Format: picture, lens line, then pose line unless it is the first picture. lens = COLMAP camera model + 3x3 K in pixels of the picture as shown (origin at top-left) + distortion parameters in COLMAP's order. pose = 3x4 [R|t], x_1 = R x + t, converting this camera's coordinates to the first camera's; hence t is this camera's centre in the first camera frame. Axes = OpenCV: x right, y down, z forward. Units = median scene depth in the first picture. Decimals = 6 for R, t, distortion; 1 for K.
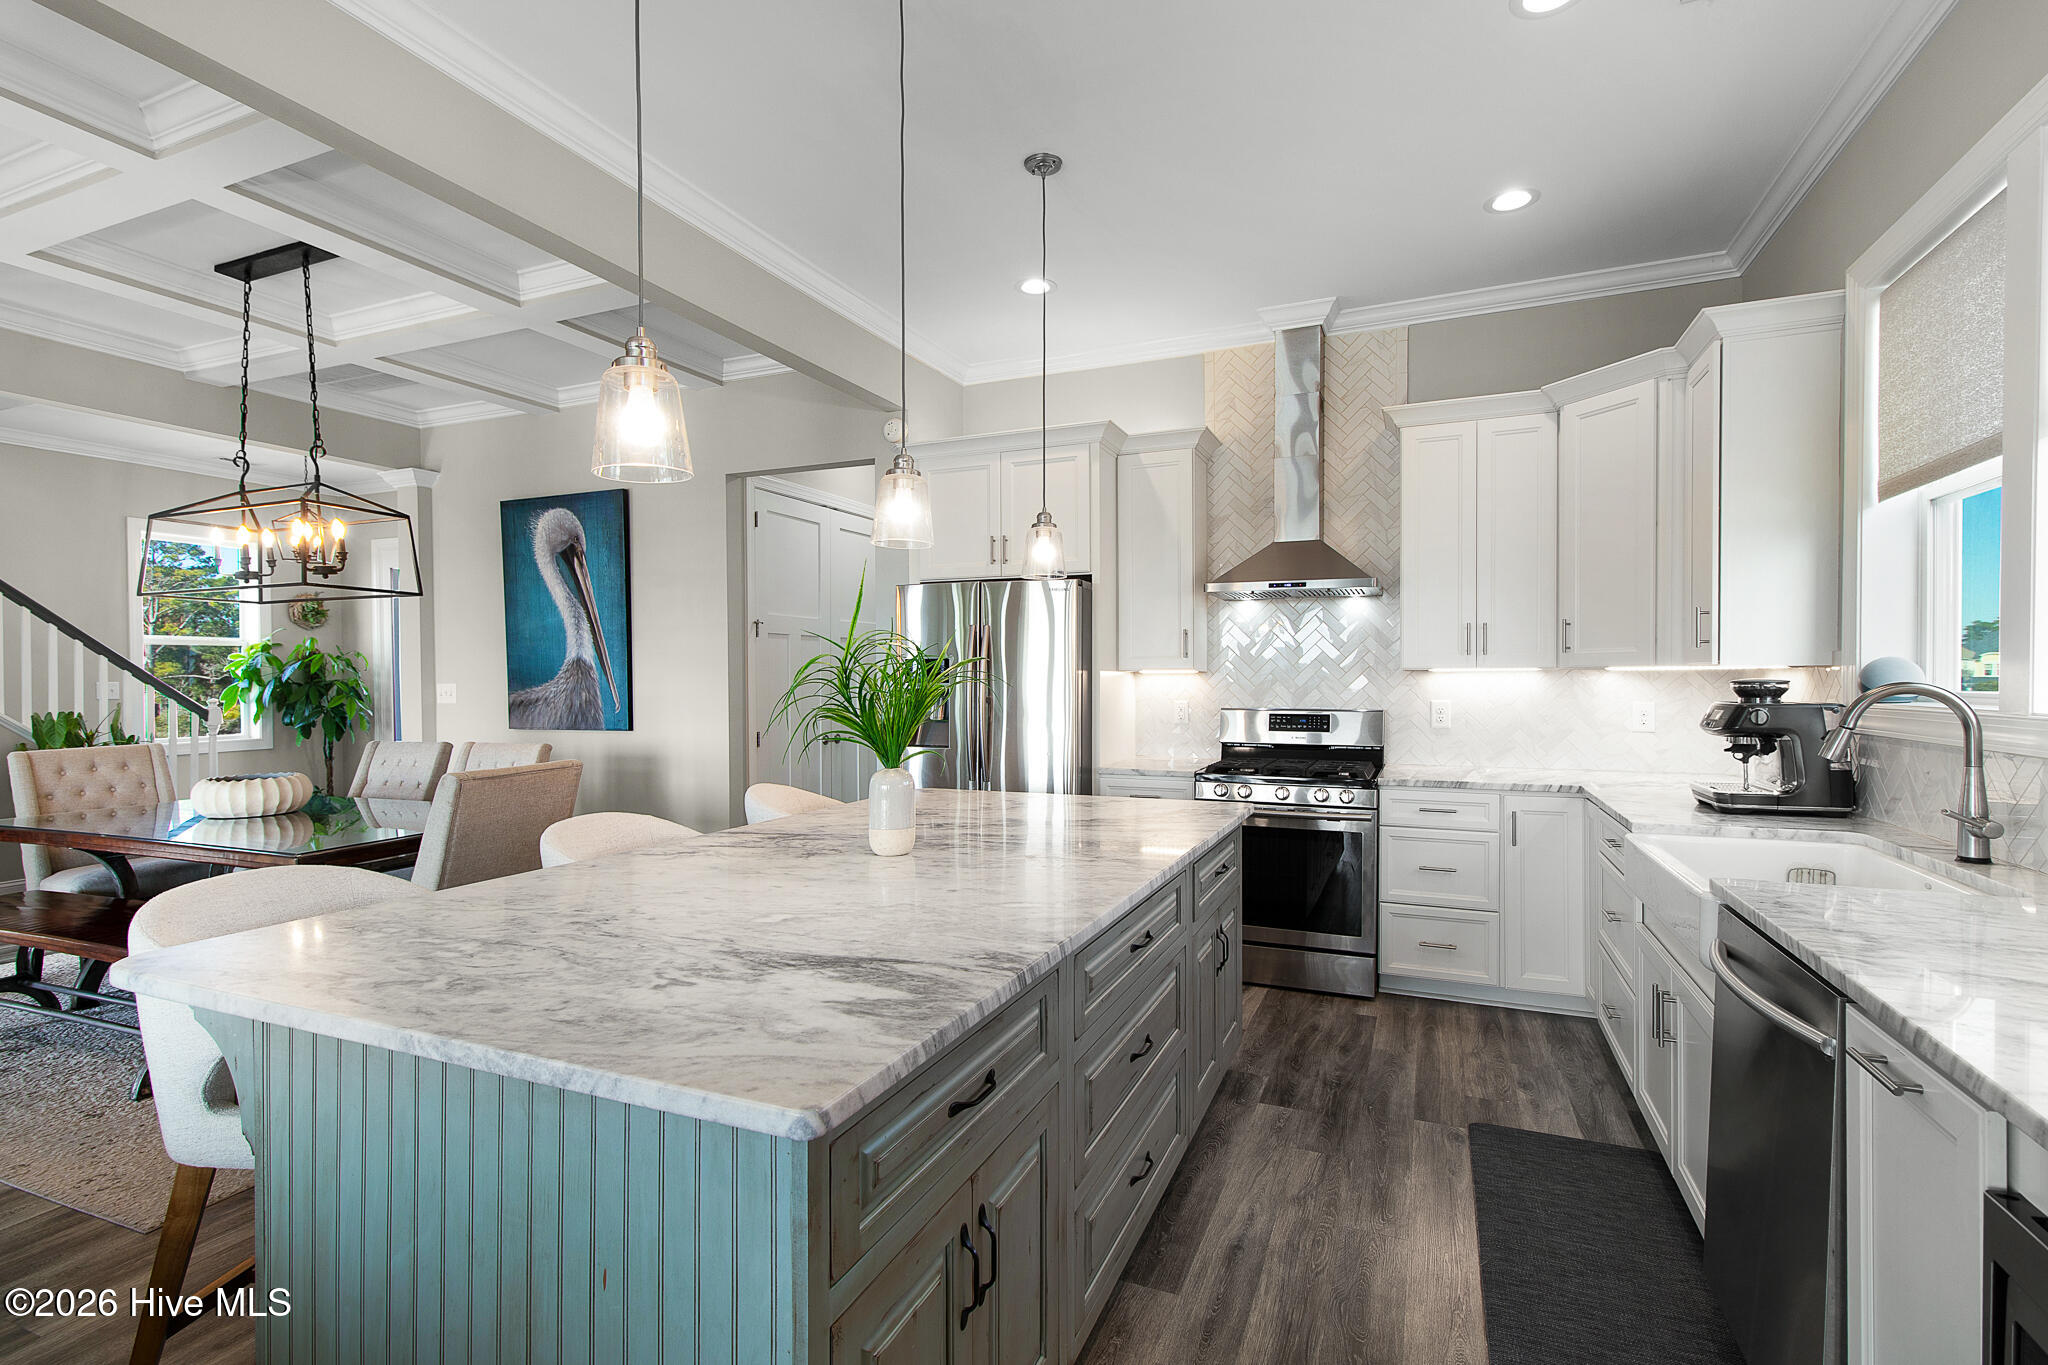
lens RADIAL K [[957.9, 0, 1017.3], [0, 957.9, 685.0], [0, 0, 1]] dist [0.001818, 0.000519]
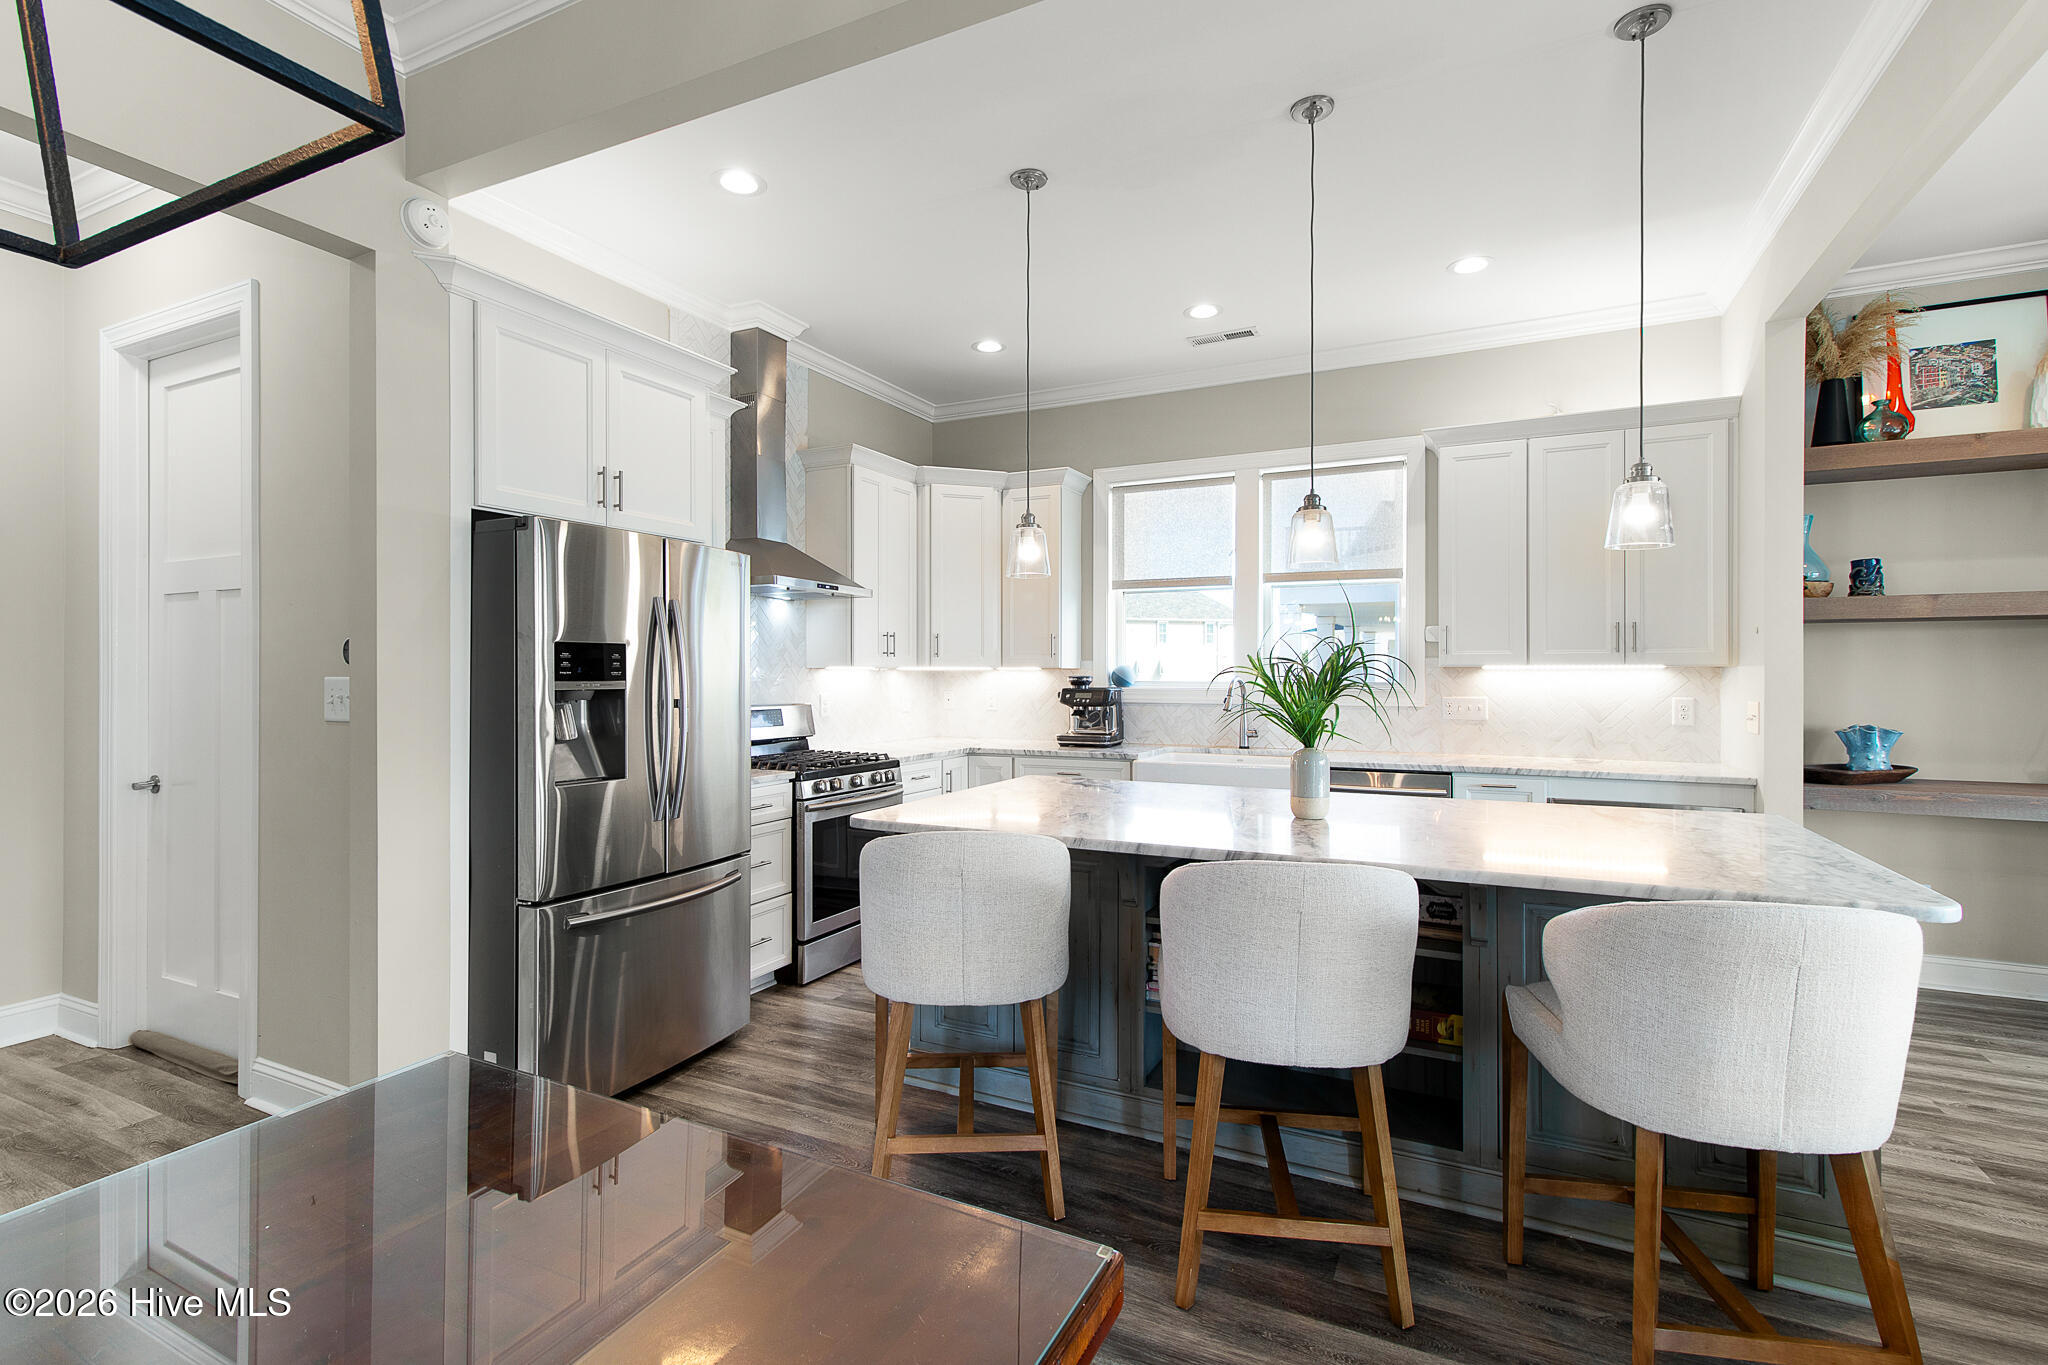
lens RADIAL K [[945.0, 0, 1022.0], [0, 945.0, 671.0], [0, 0, 1]] dist [0.007973, 0.000306]
pose [[0.047230, 0.005442, 0.998869, -0.740403], [0.005898, 0.999966, -0.005727, -0.003603], [-0.998867, 0.006162, 0.047197, 0.717176]]
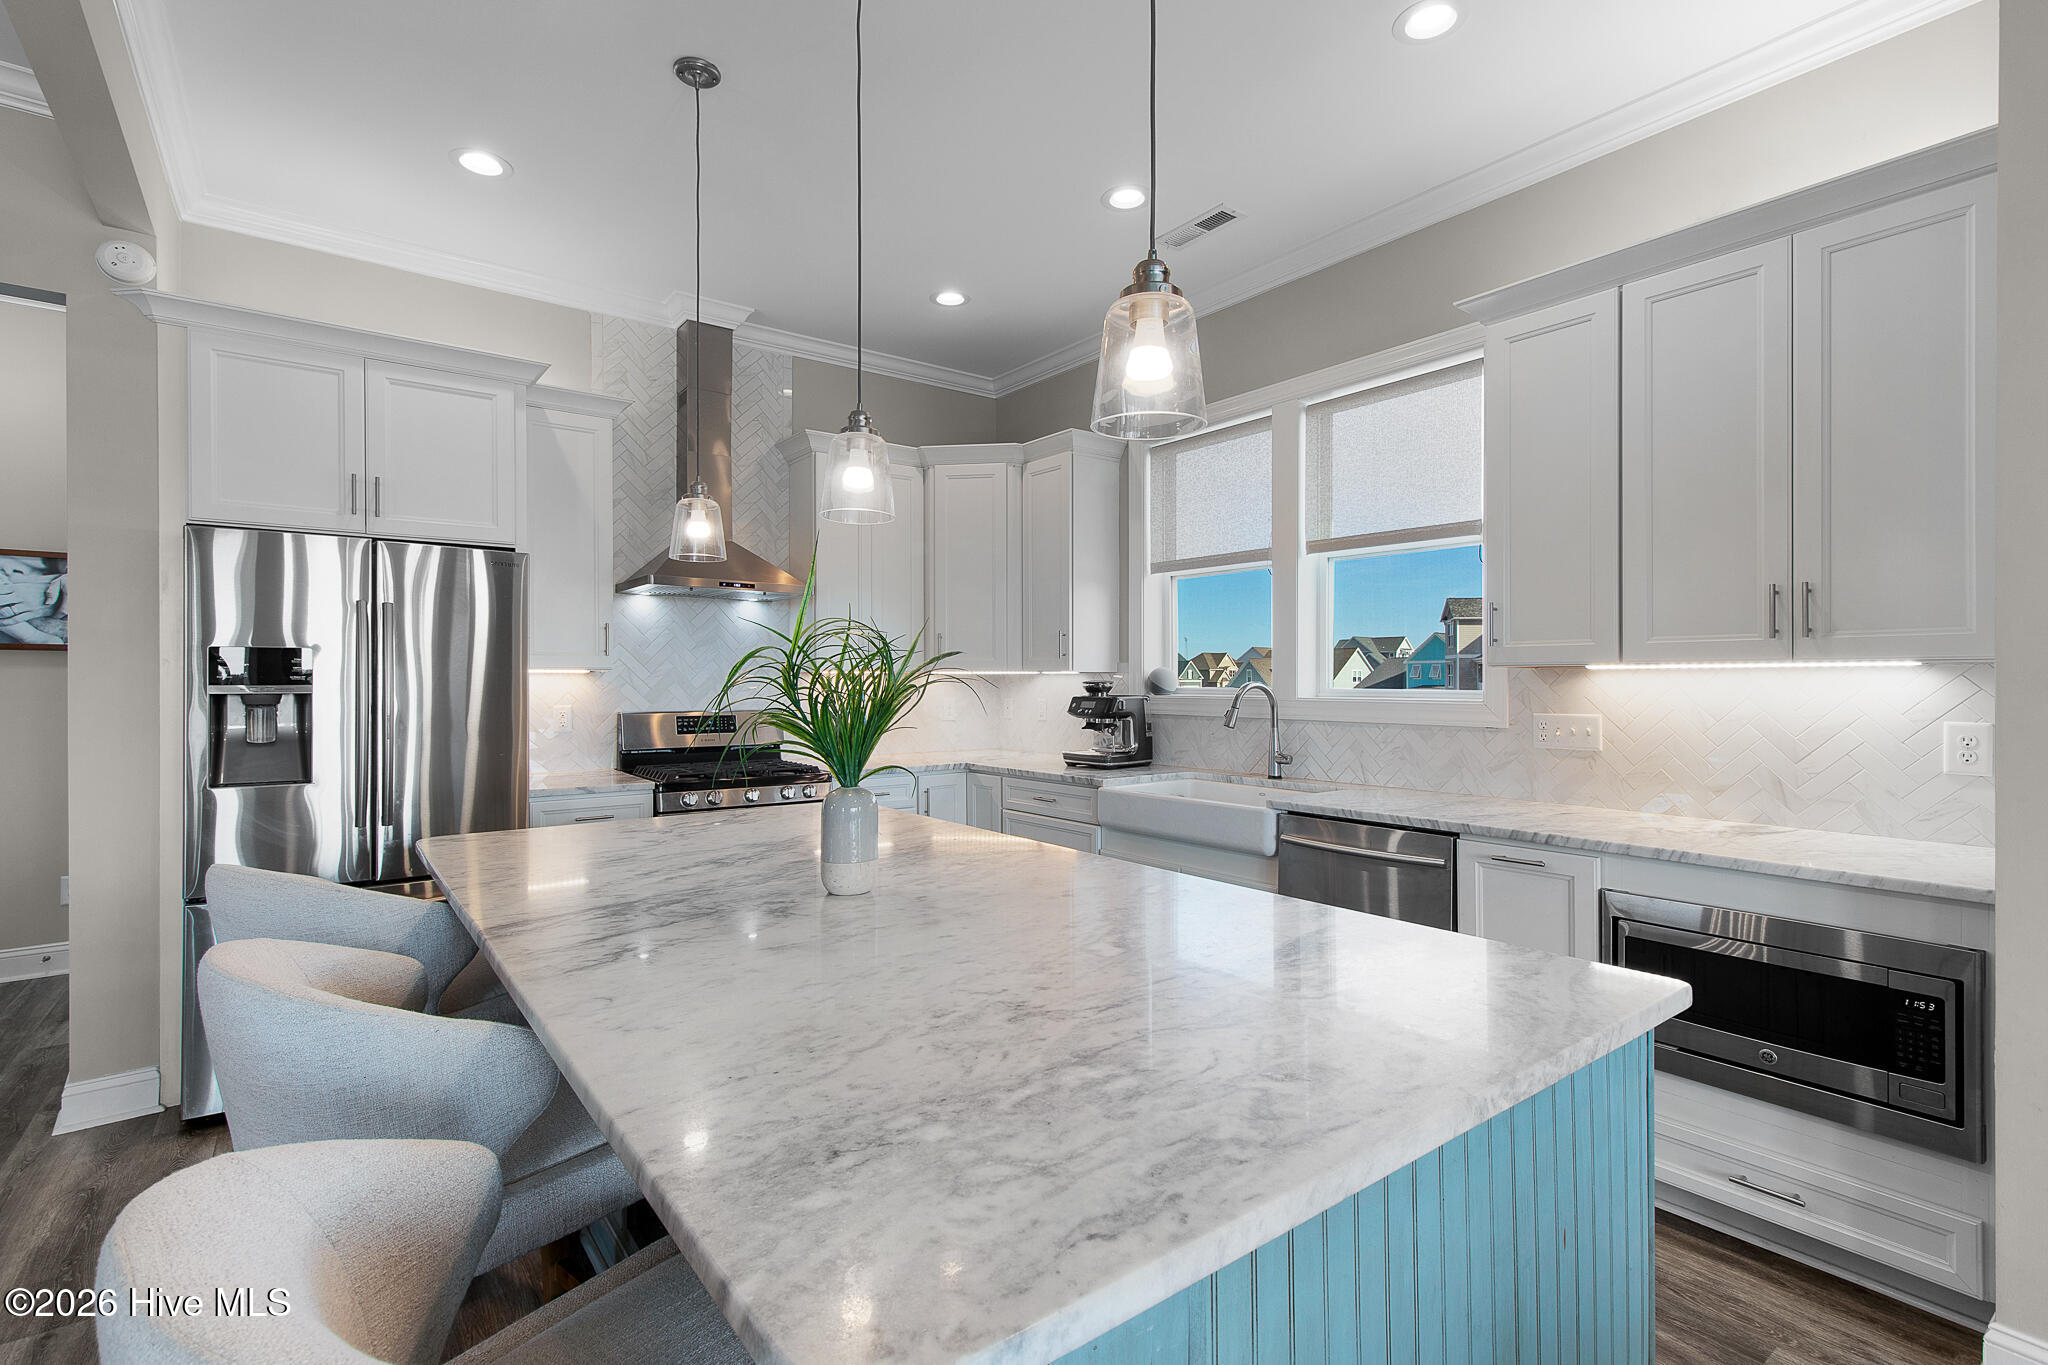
lens RADIAL K [[950.6, 0, 1027.0], [0, 950.6, 672.4], [0, 0, 1]] dist [0.004051, 0.000781]
pose [[0.489917, 0.009140, 0.871721, -0.418000], [0.004666, 0.999903, -0.013106, 0.000149], [-0.871757, 0.010489, 0.489827, 0.251206]]
